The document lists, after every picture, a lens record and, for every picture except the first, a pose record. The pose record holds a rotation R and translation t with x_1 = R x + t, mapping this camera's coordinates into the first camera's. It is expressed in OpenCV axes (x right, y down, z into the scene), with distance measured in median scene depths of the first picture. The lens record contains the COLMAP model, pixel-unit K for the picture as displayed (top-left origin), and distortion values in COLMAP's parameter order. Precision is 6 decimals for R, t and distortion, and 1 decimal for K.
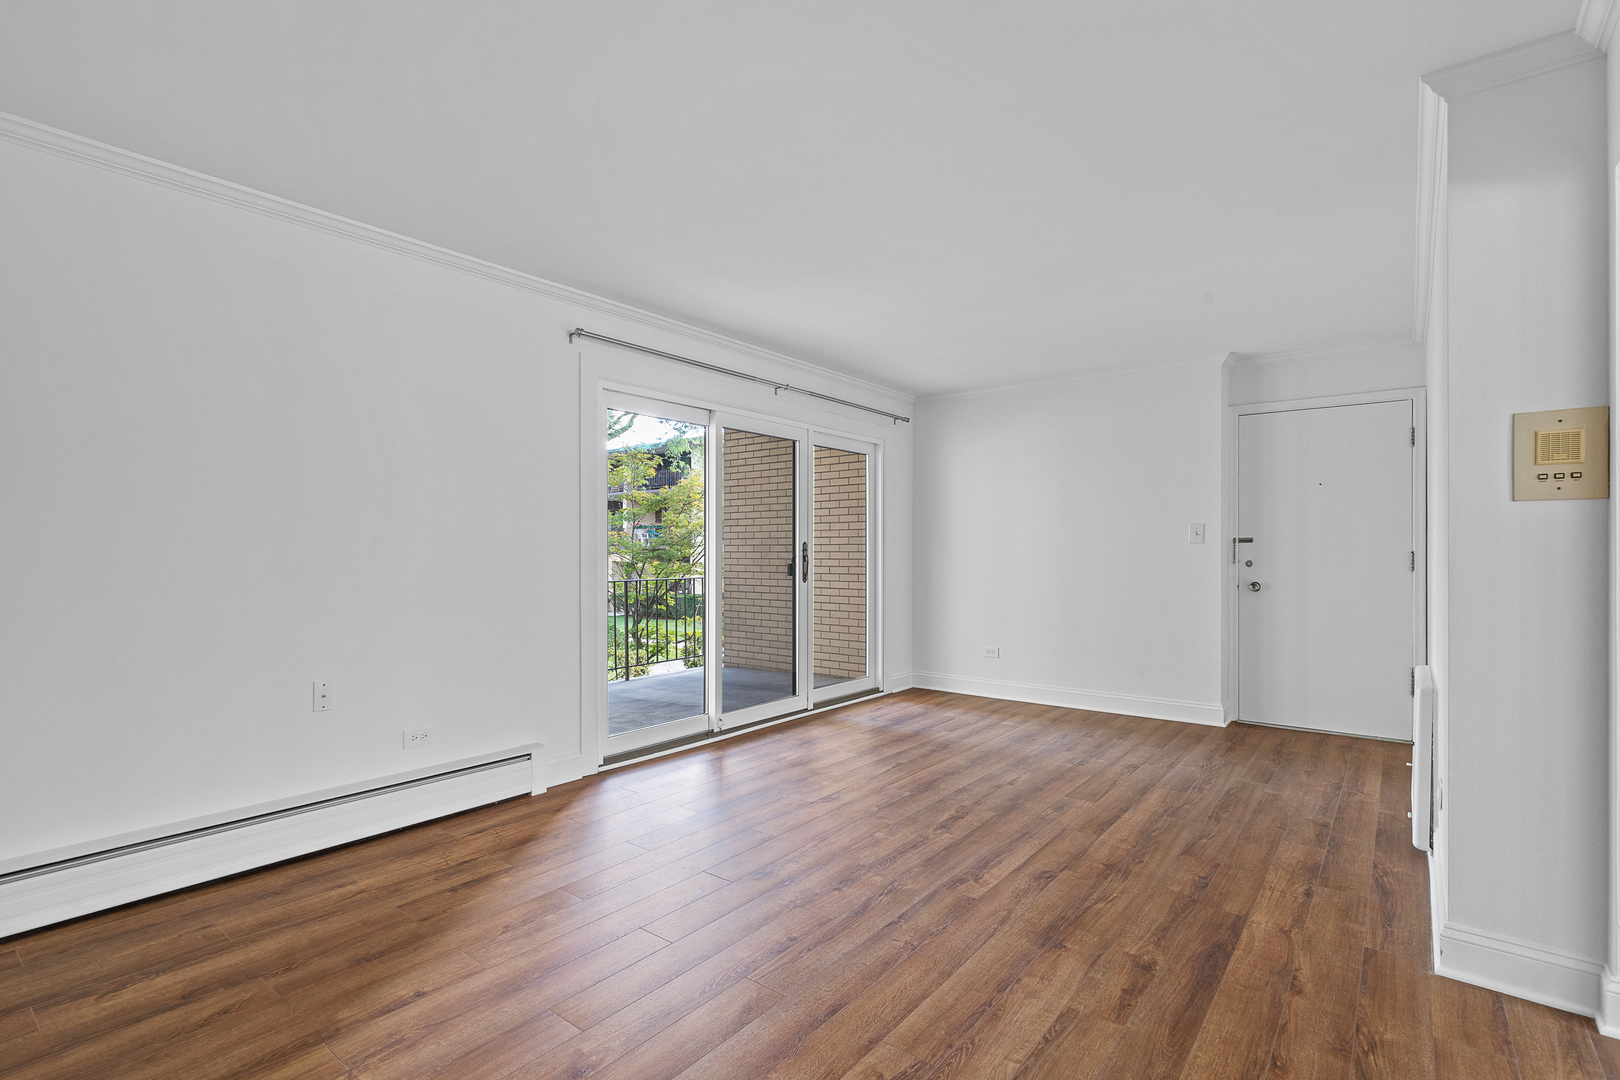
lens RADIAL K [[758.9, 0, 811.3], [0, 758.9, 546.4], [0, 0, 1]] dist [-0.000180, 0.000418]
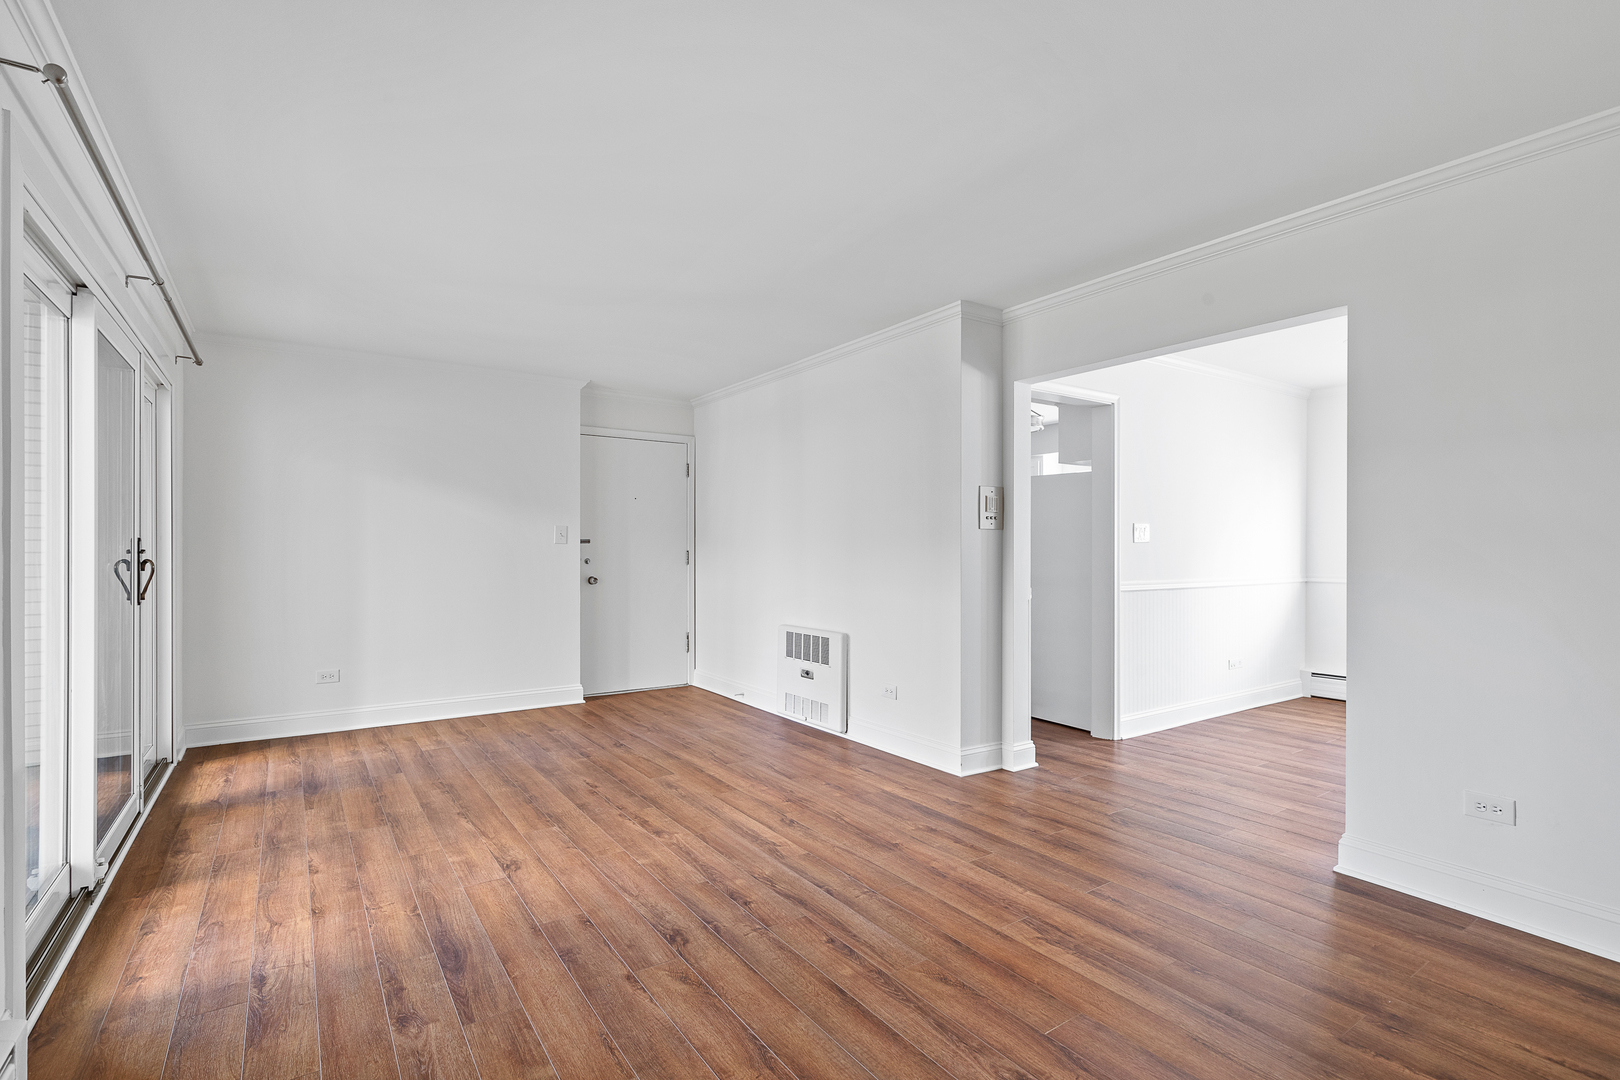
lens RADIAL K [[758.9, 0, 798.1], [0, 758.9, 542.2], [0, 0, 1]] dist [-0.000180, 0.000418]
pose [[0.309849, 0.005397, 0.950770, -0.772858], [-0.007637, 0.999966, -0.003188, -0.009048], [-0.950755, -0.006273, 0.309880, 0.561525]]
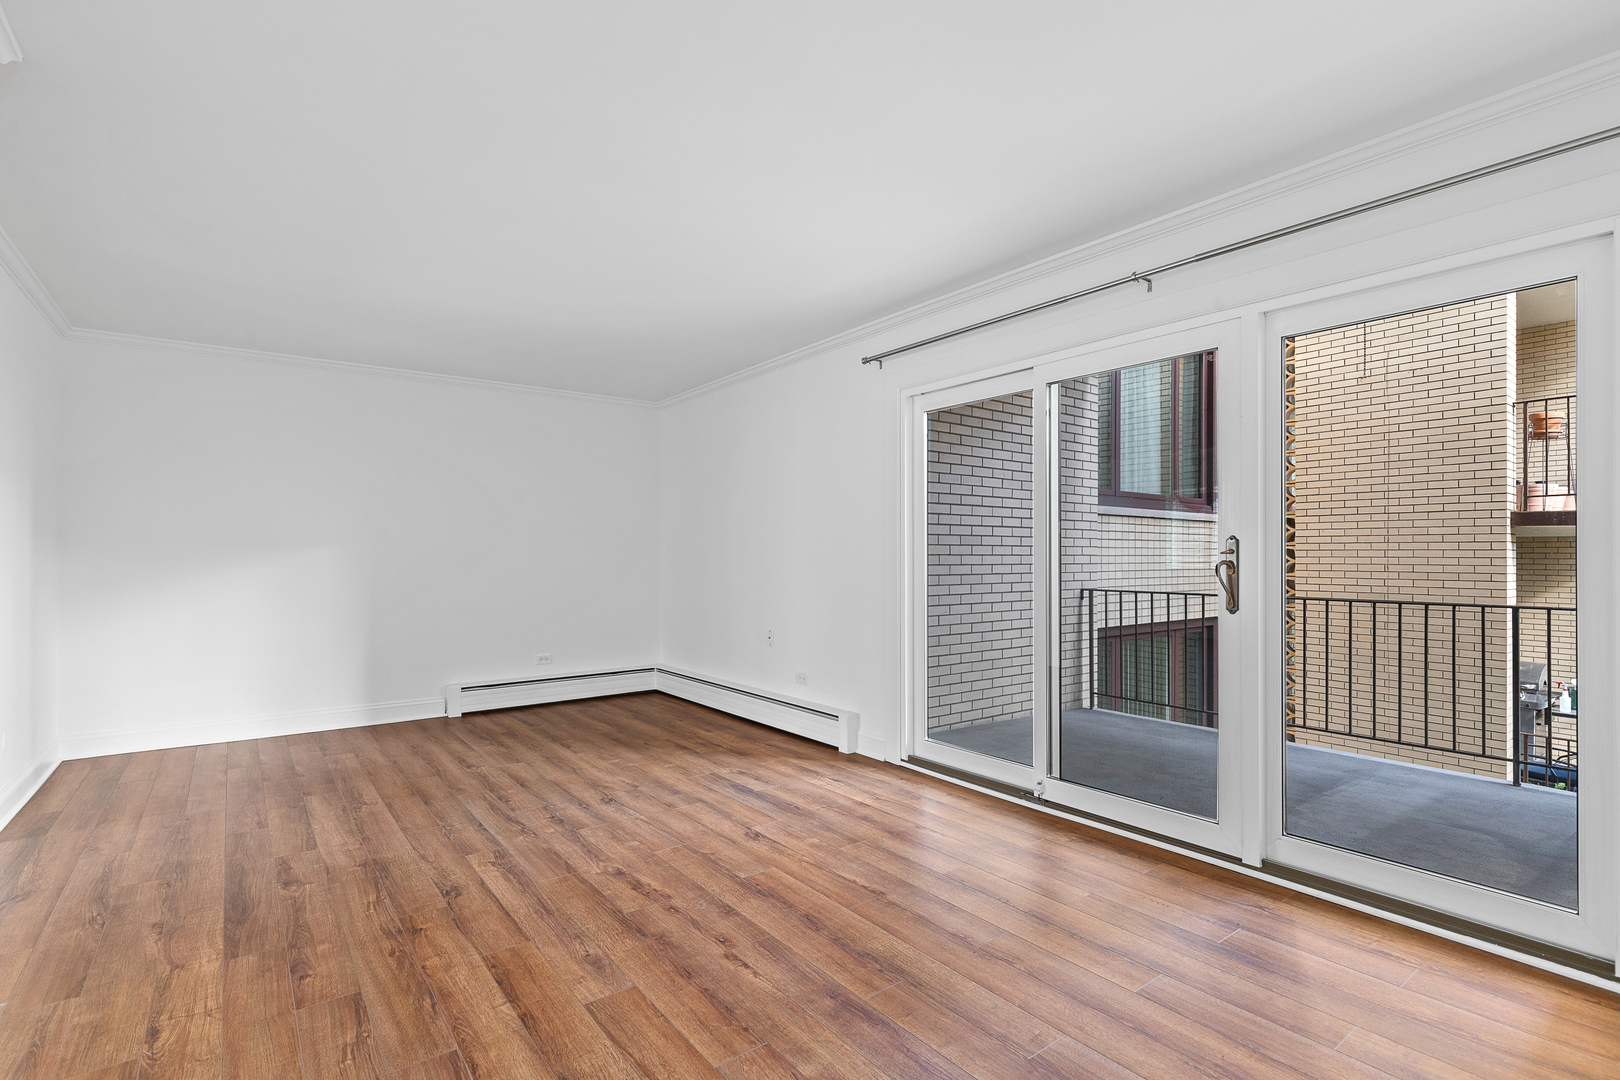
lens RADIAL K [[758.9, 0, 813.5], [0, 758.9, 550.5], [0, 0, 1]] dist [-0.000180, 0.000418]
pose [[-0.248609, -0.005947, -0.968586, 1.036701], [0.007911, 0.999935, -0.008171, 0.010412], [0.968572, -0.009694, -0.248546, 1.547202]]
